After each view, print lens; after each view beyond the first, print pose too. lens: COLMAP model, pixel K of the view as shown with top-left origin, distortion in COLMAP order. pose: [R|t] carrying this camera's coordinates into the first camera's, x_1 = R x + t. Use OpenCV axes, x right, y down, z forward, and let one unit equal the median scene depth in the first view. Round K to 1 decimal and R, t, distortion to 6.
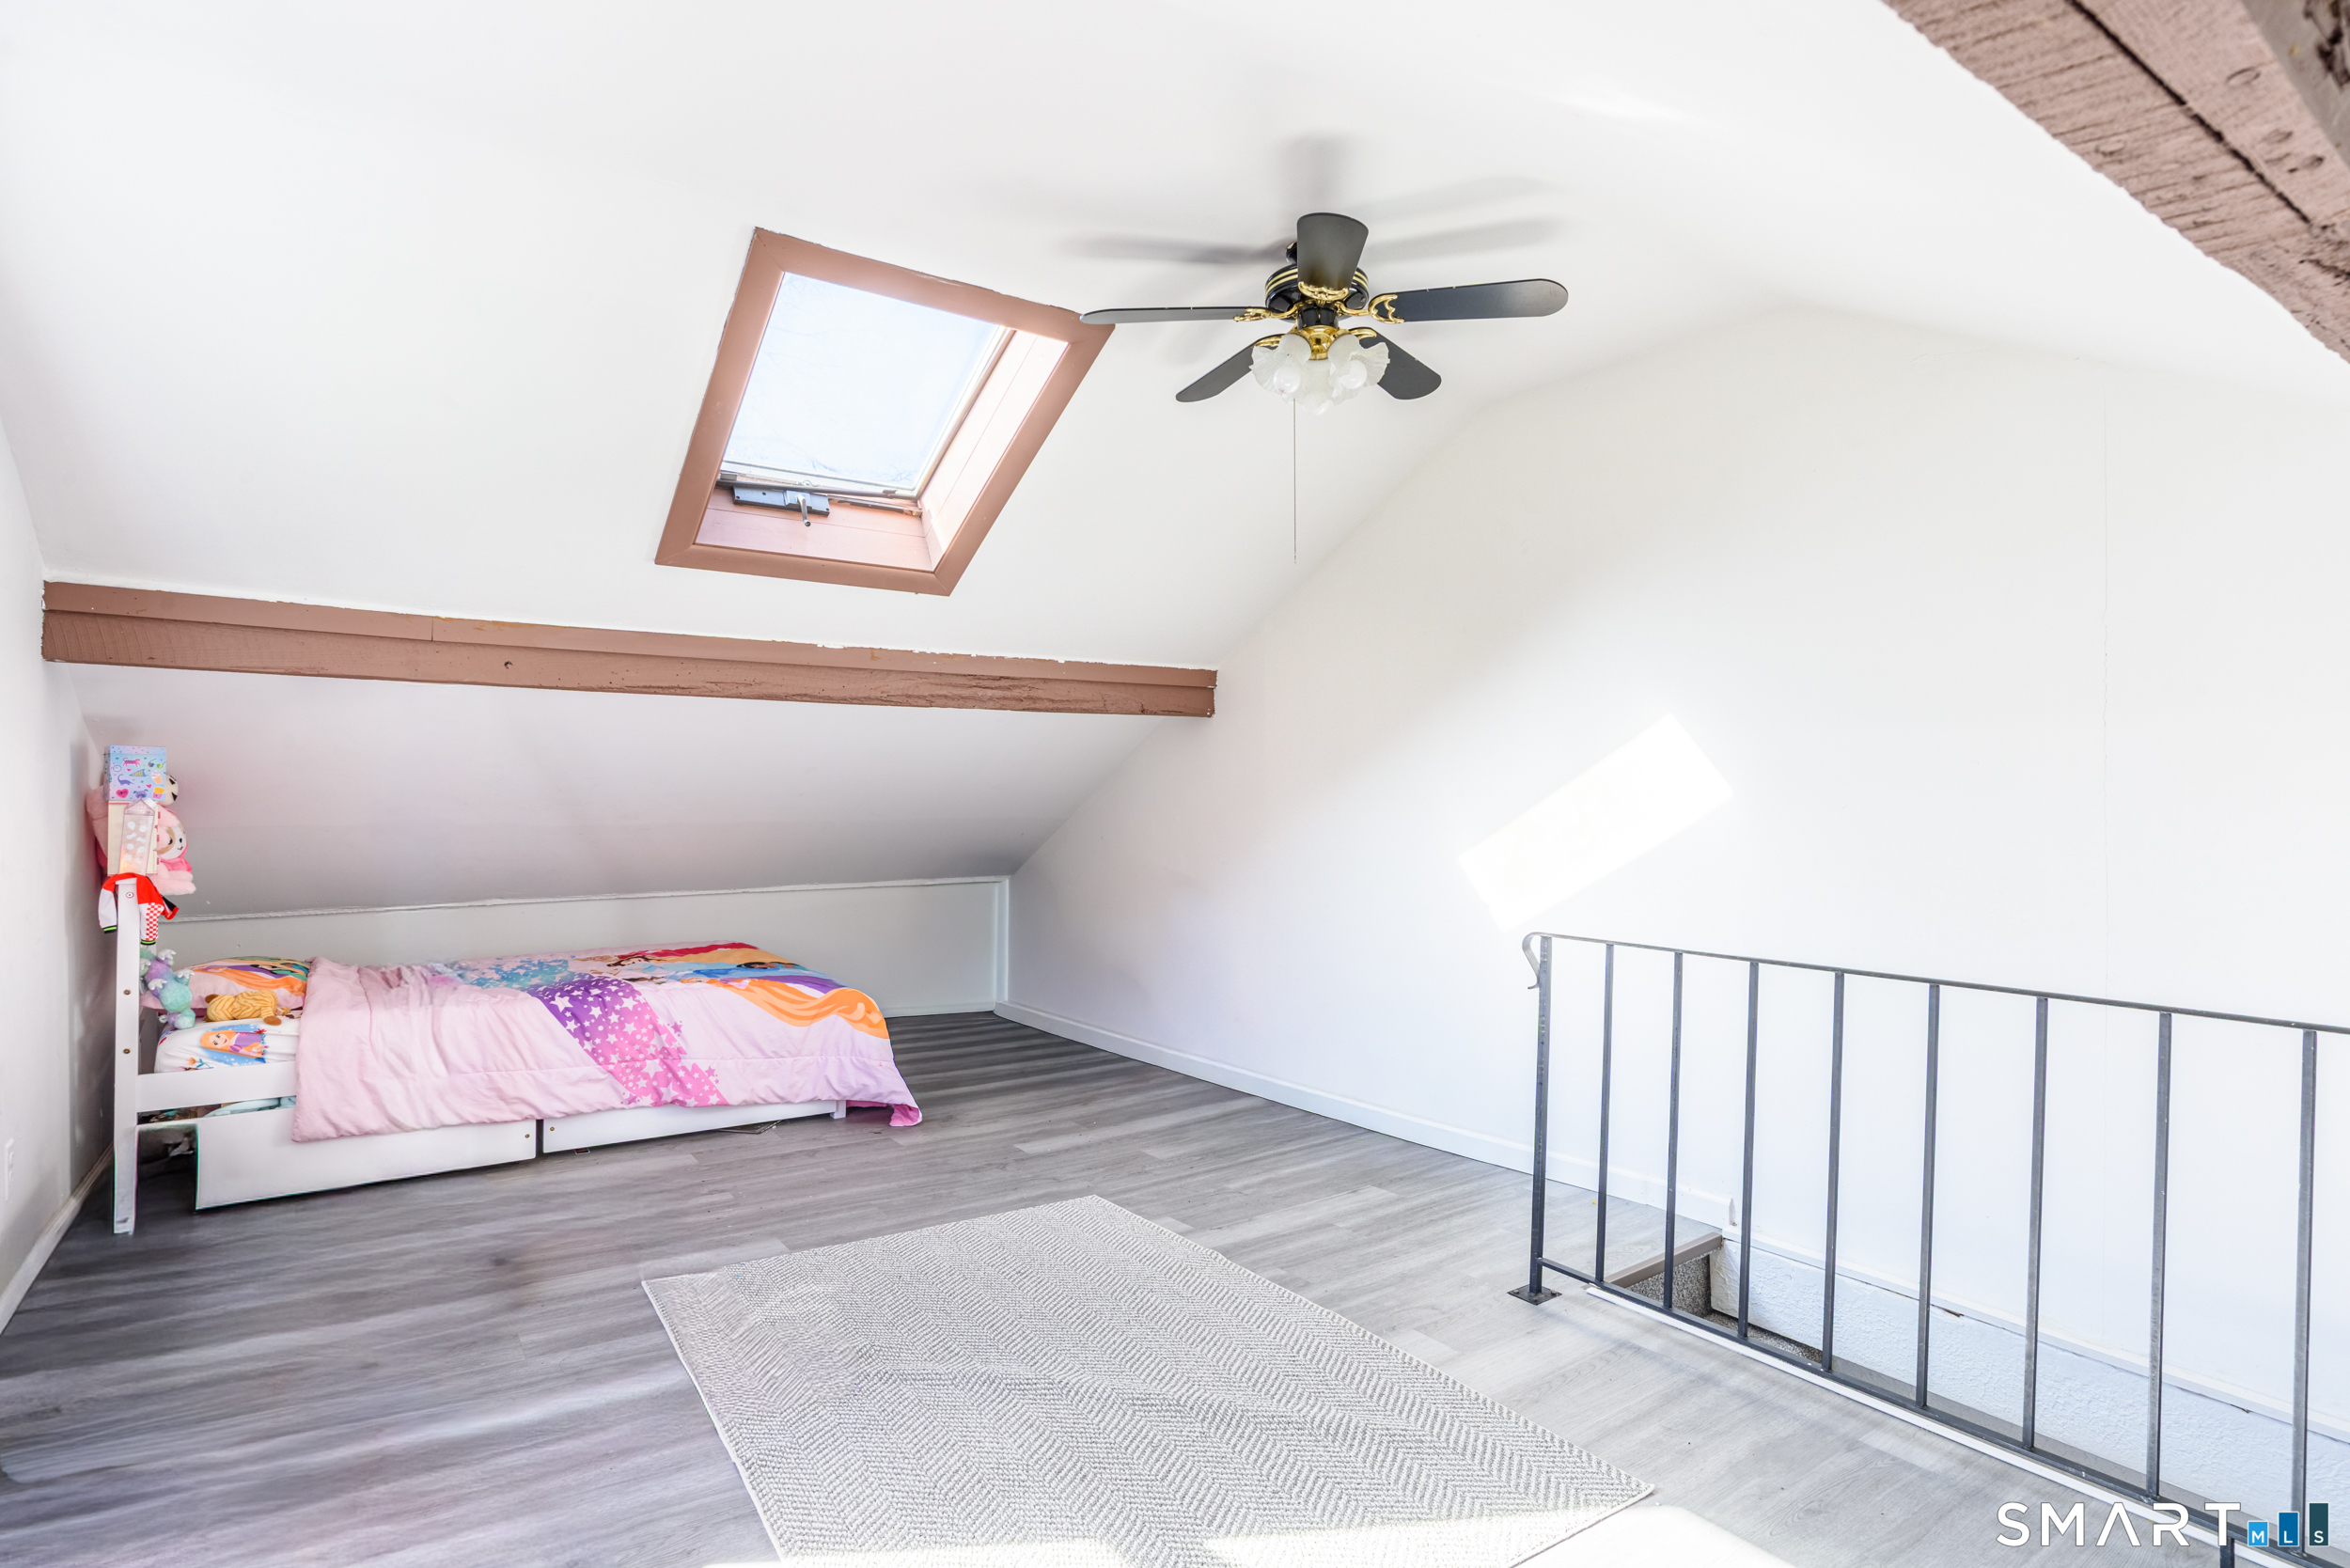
lens RADIAL K [[1204.3, 0, 1179.2], [0, 1204.3, 796.8], [0, 0, 1]] dist [-0.055381, 0.026224]
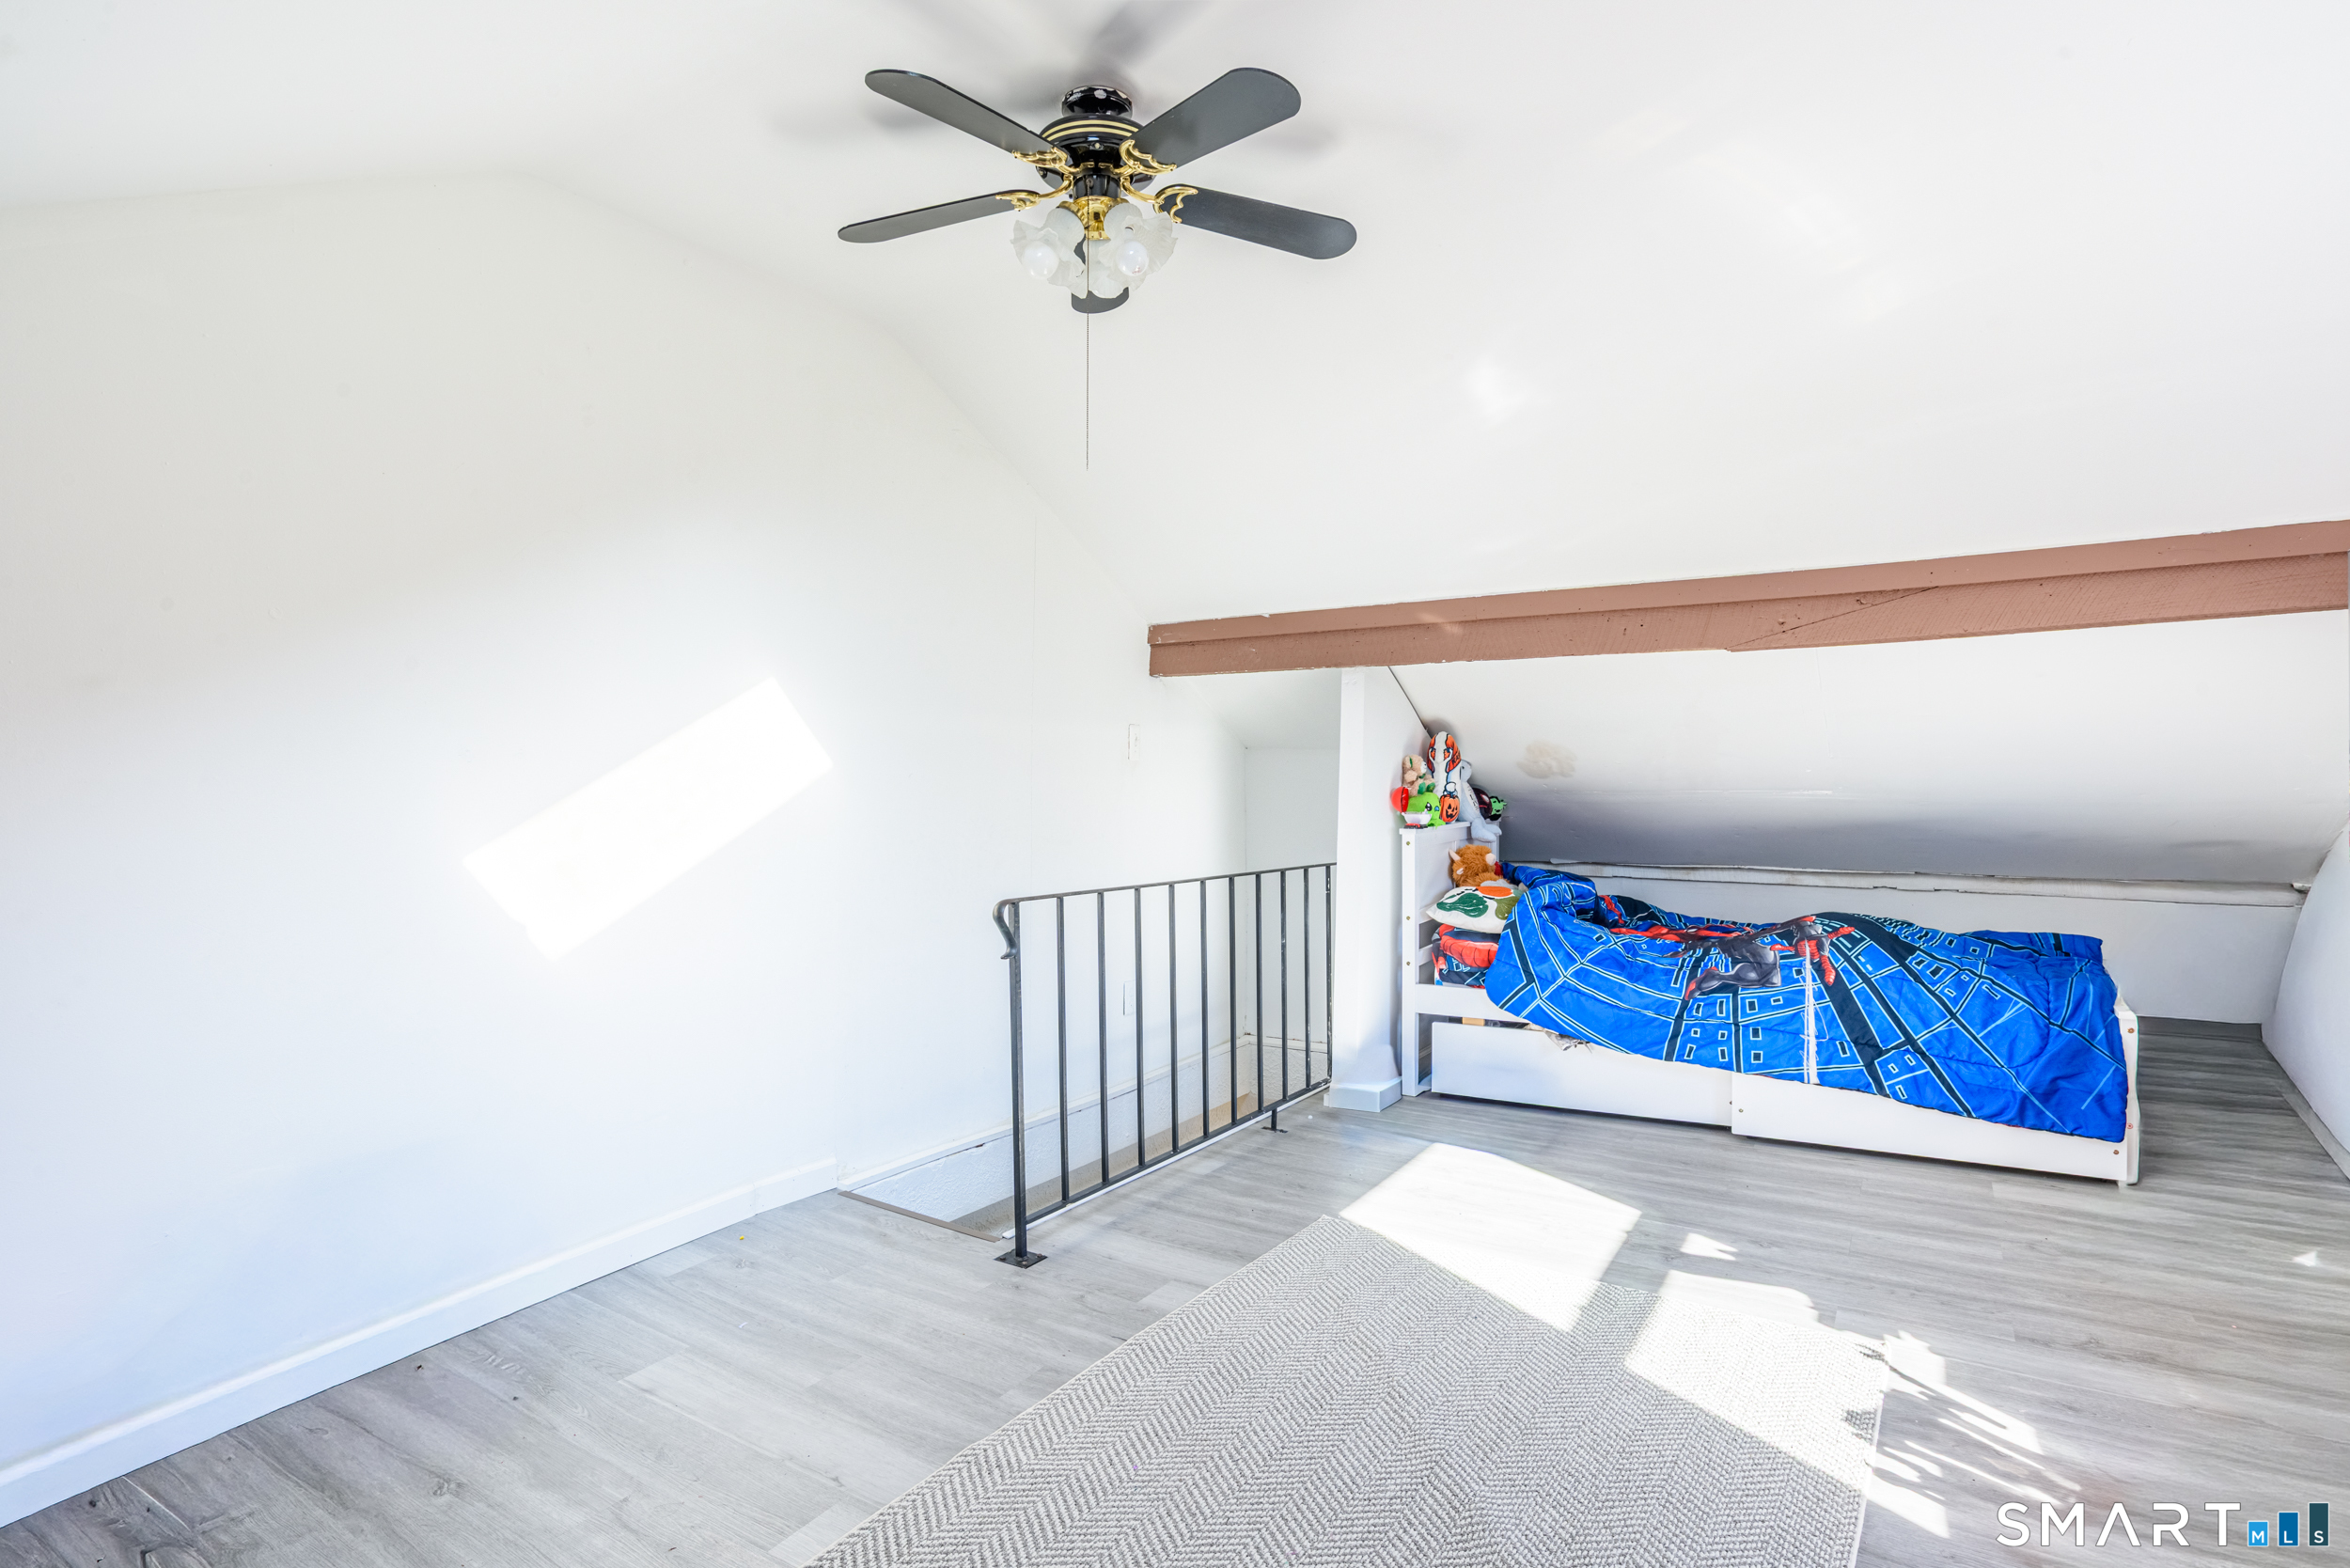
lens RADIAL K [[1204.3, 0, 1179.2], [0, 1204.3, 796.8], [0, 0, 1]] dist [-0.055381, 0.026224]
pose [[-0.382868, -0.016516, 0.923656, -0.722130], [-0.004336, 0.999861, 0.016082, 0.012068], [-0.923793, 0.002152, -0.382886, 1.345120]]
